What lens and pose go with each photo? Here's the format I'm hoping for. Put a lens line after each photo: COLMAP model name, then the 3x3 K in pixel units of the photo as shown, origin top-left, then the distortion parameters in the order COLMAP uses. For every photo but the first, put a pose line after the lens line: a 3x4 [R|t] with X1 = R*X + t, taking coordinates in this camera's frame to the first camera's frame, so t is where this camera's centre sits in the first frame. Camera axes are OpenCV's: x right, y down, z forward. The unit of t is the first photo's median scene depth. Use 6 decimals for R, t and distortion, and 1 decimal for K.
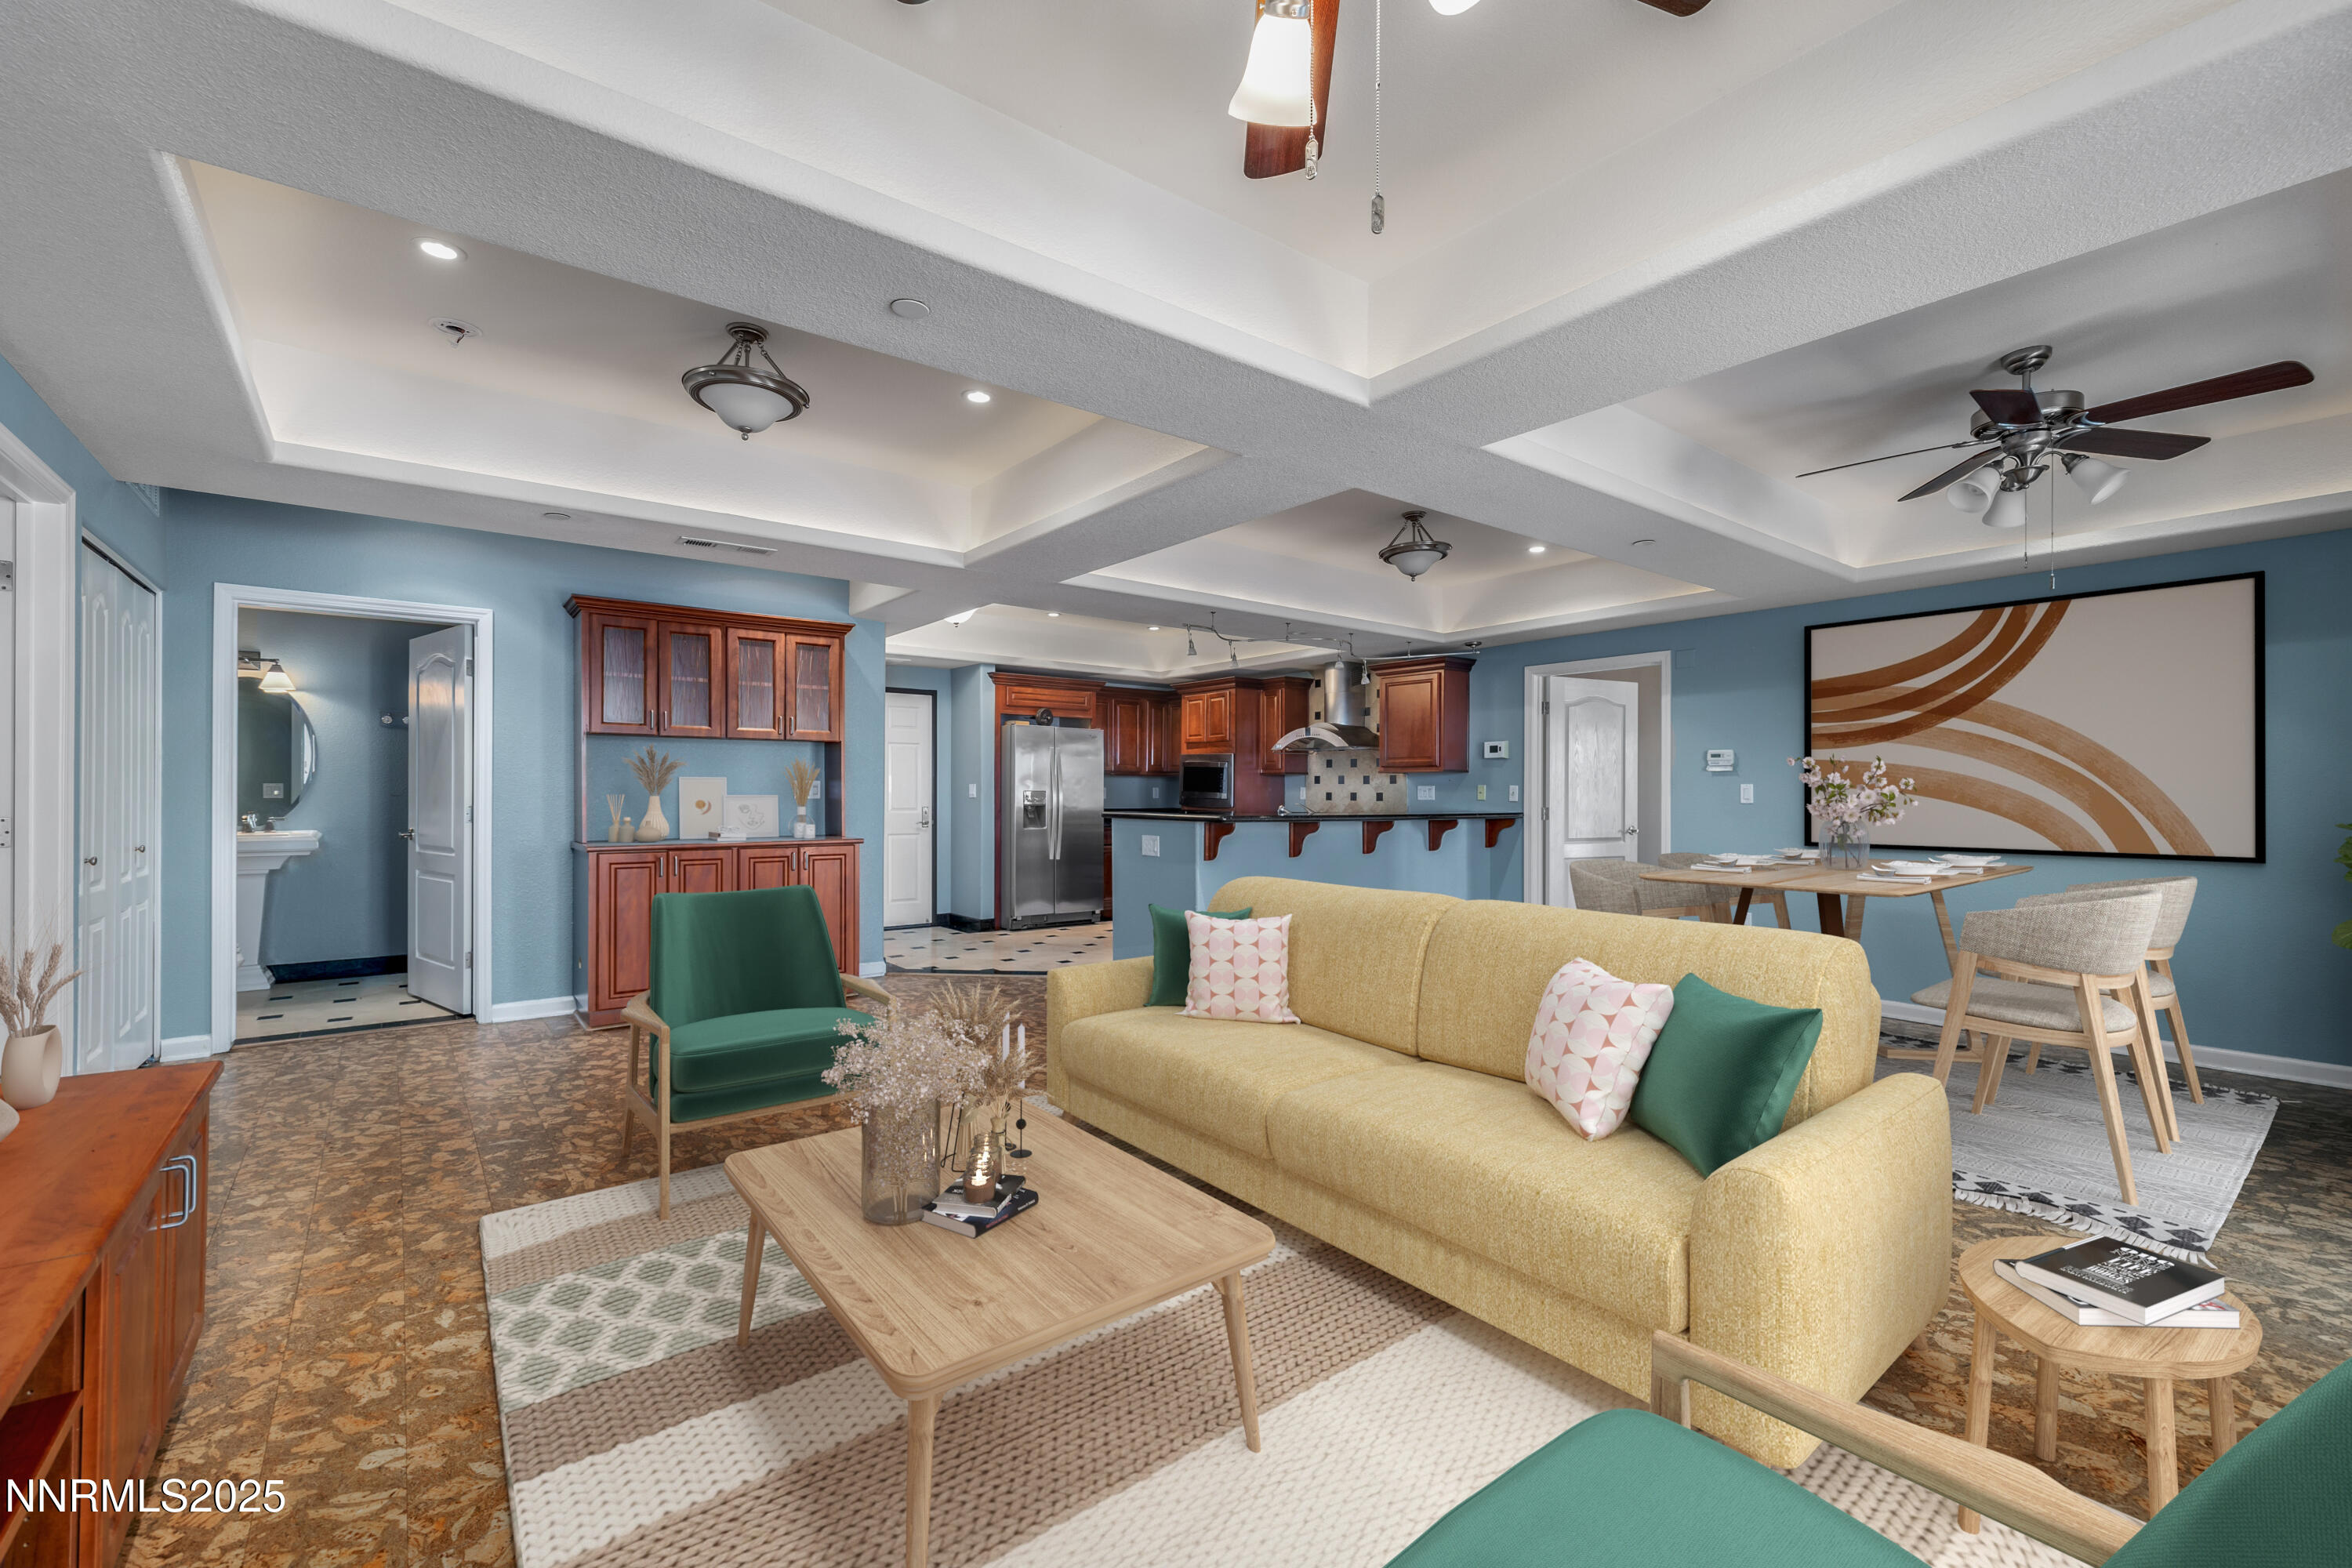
lens RADIAL K [[989.4, 0, 1171.5], [0, 989.4, 793.0], [0, 0, 1]] dist [-0.000164, -0.000153]
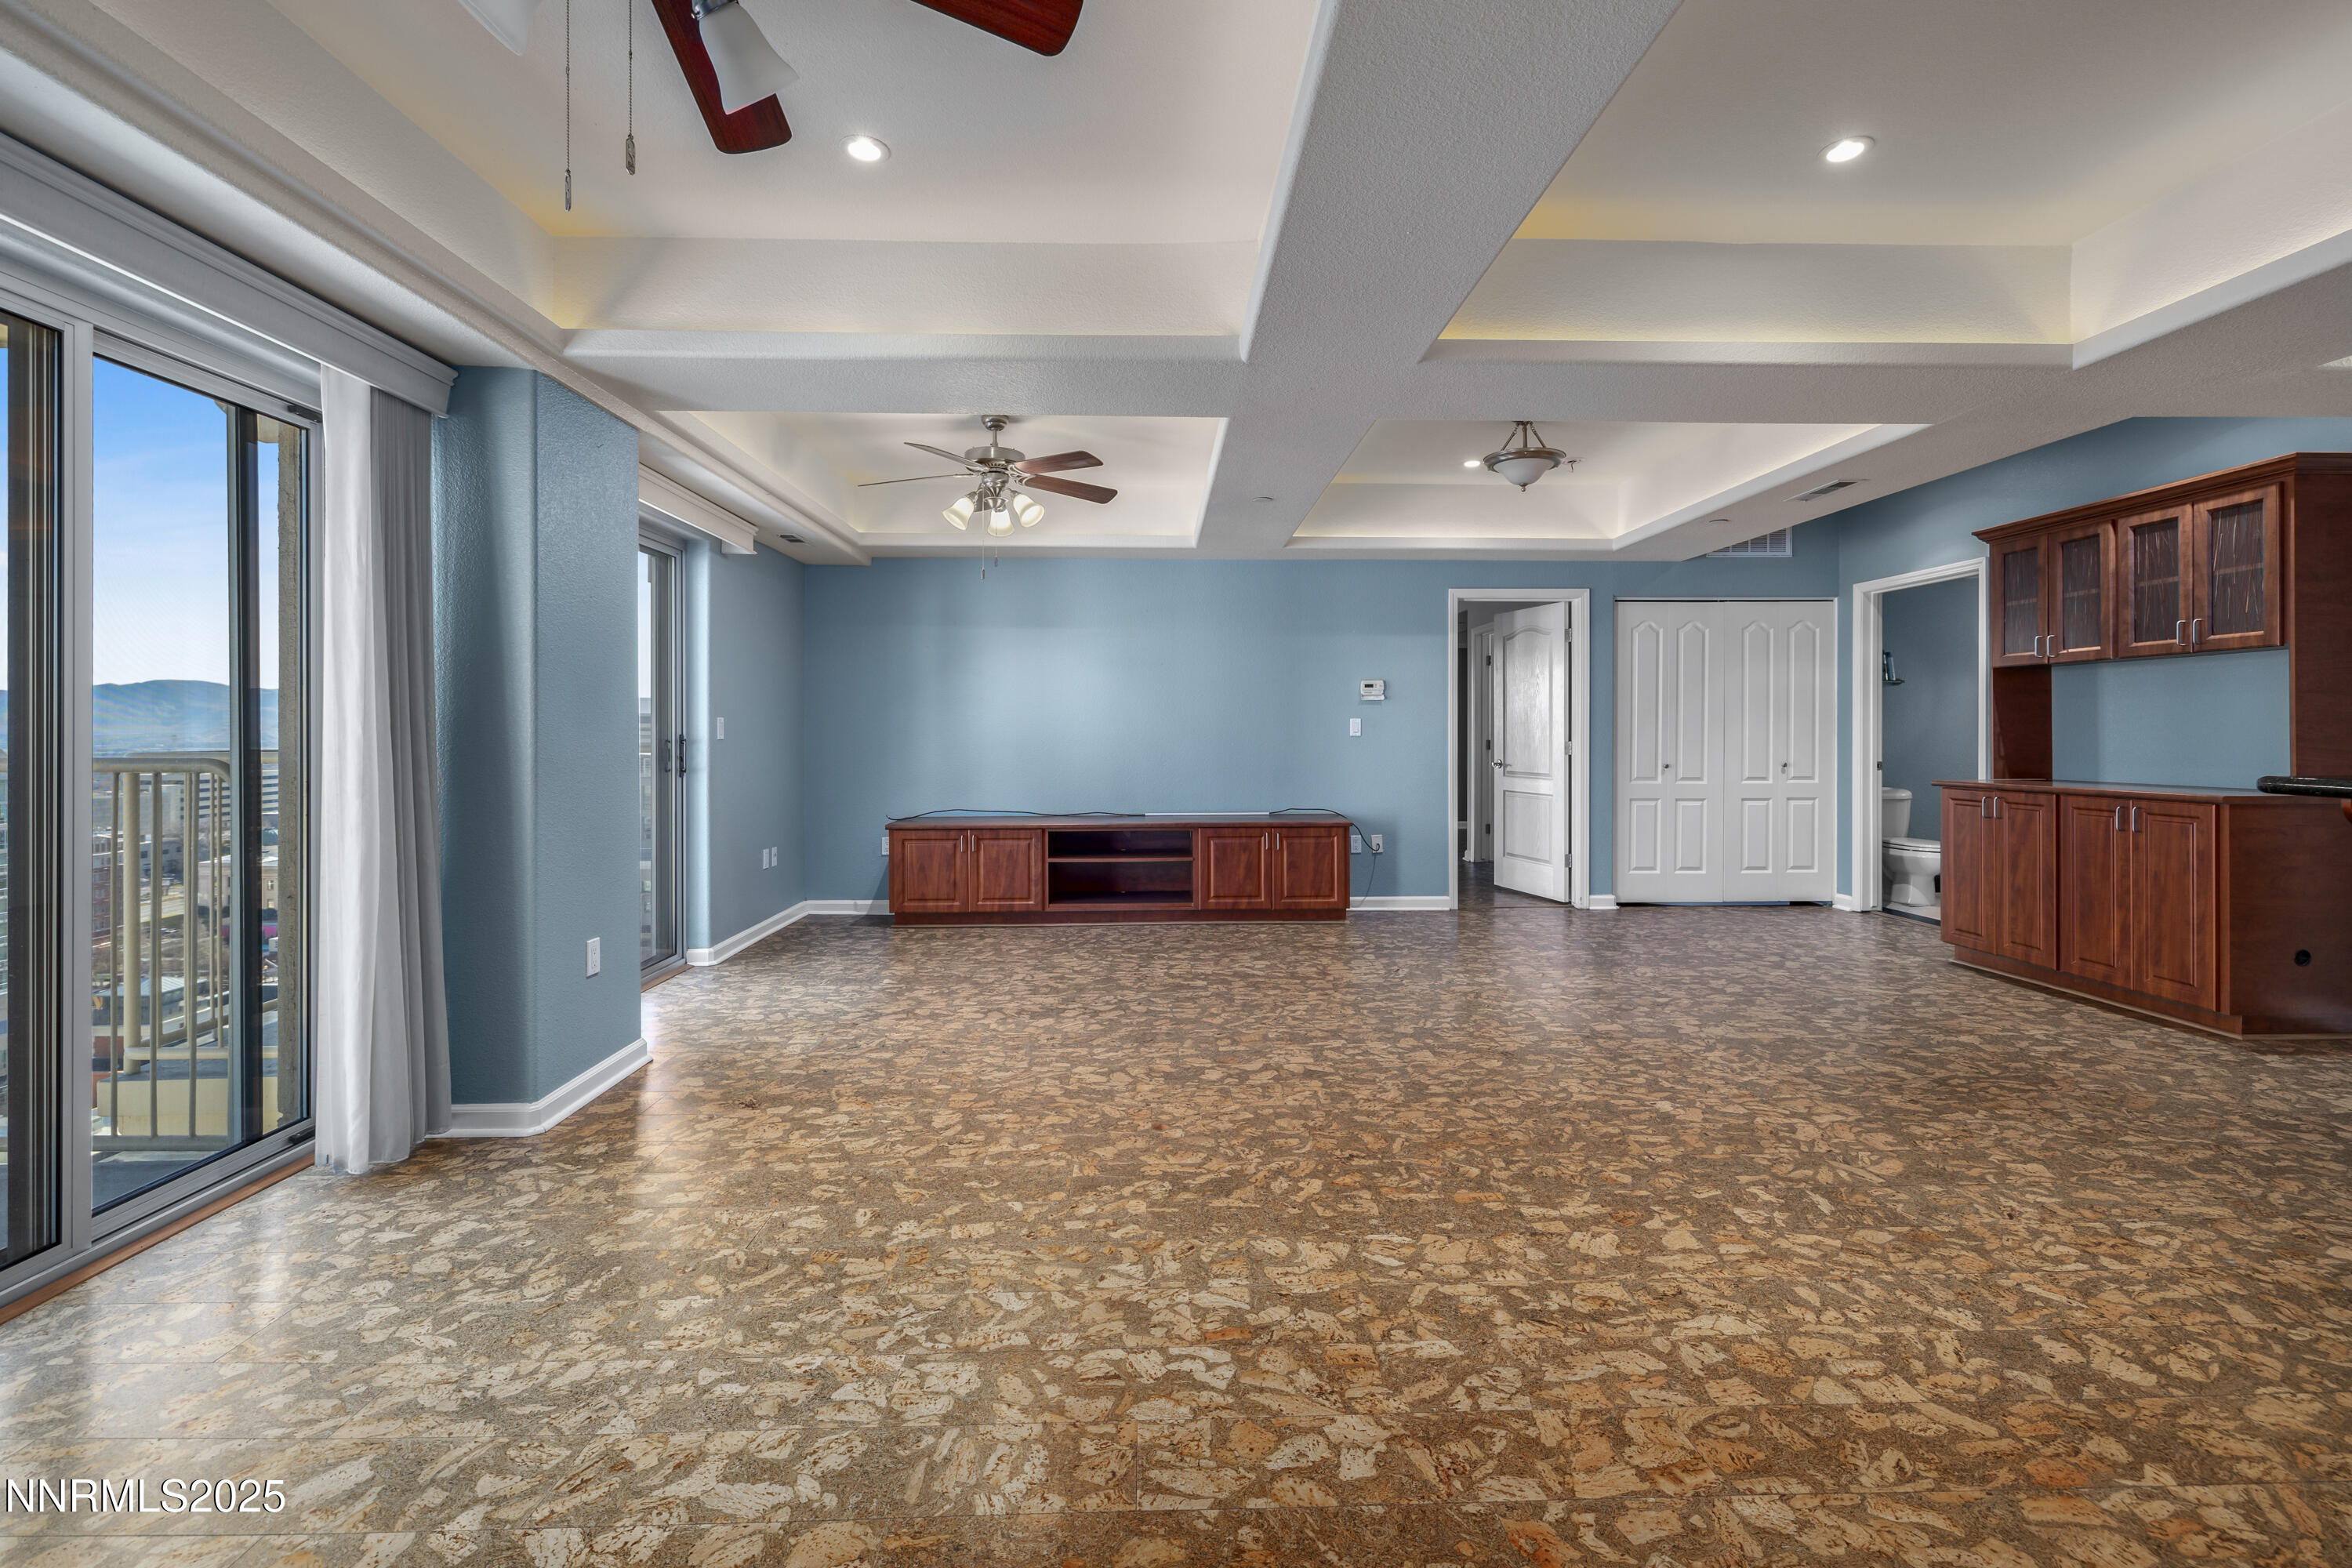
lens RADIAL K [[989.4, 0, 1175.9], [0, 989.4, 735.3], [0, 0, 1]] dist [-0.000164, -0.000153]
pose [[-0.603428, -0.000362, -0.797417, 0.625130], [0.000679, 0.999999, -0.000967, 0.006366], [0.797417, -0.001125, -0.603428, 0.854170]]
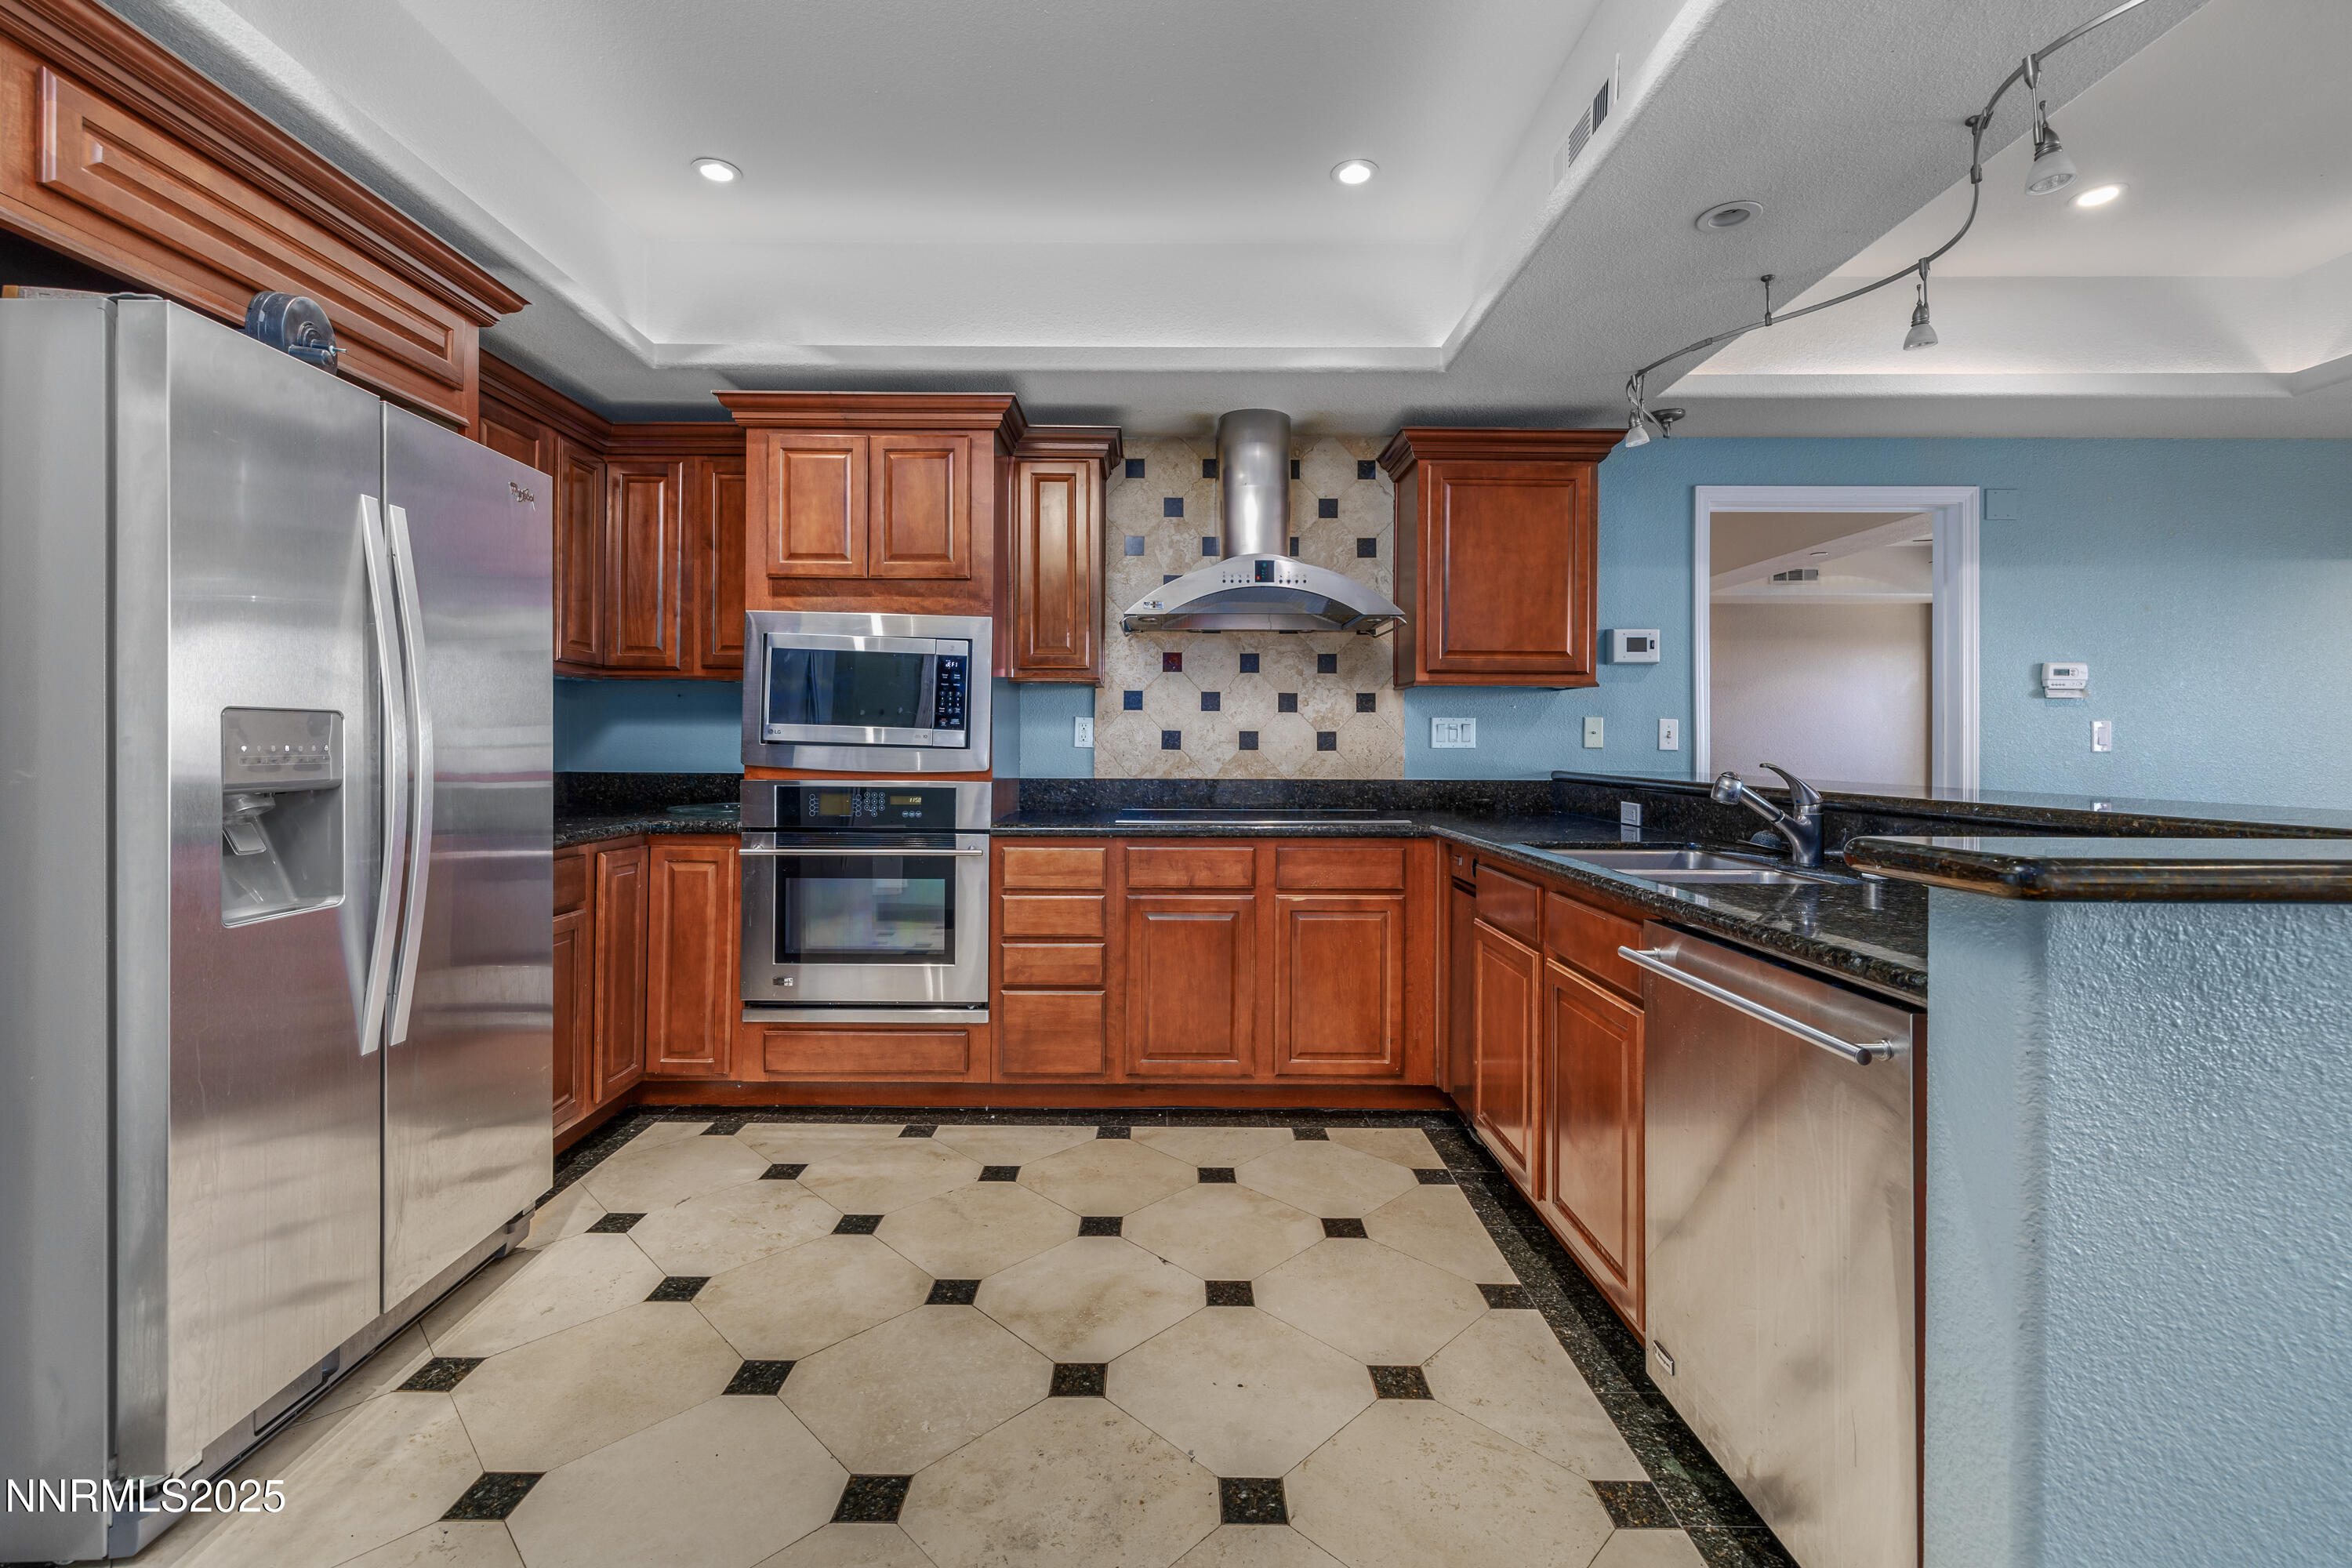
lens RADIAL K [[989.4, 0, 1144.9], [0, 989.4, 743.6], [0, 0, 1]] dist [-0.000164, -0.000153]
pose [[0.623386, -0.000133, 0.781914, -0.279231], [-0.004311, 0.999984, 0.003606, 0.005597], [-0.781902, -0.005619, 0.623375, 1.158198]]
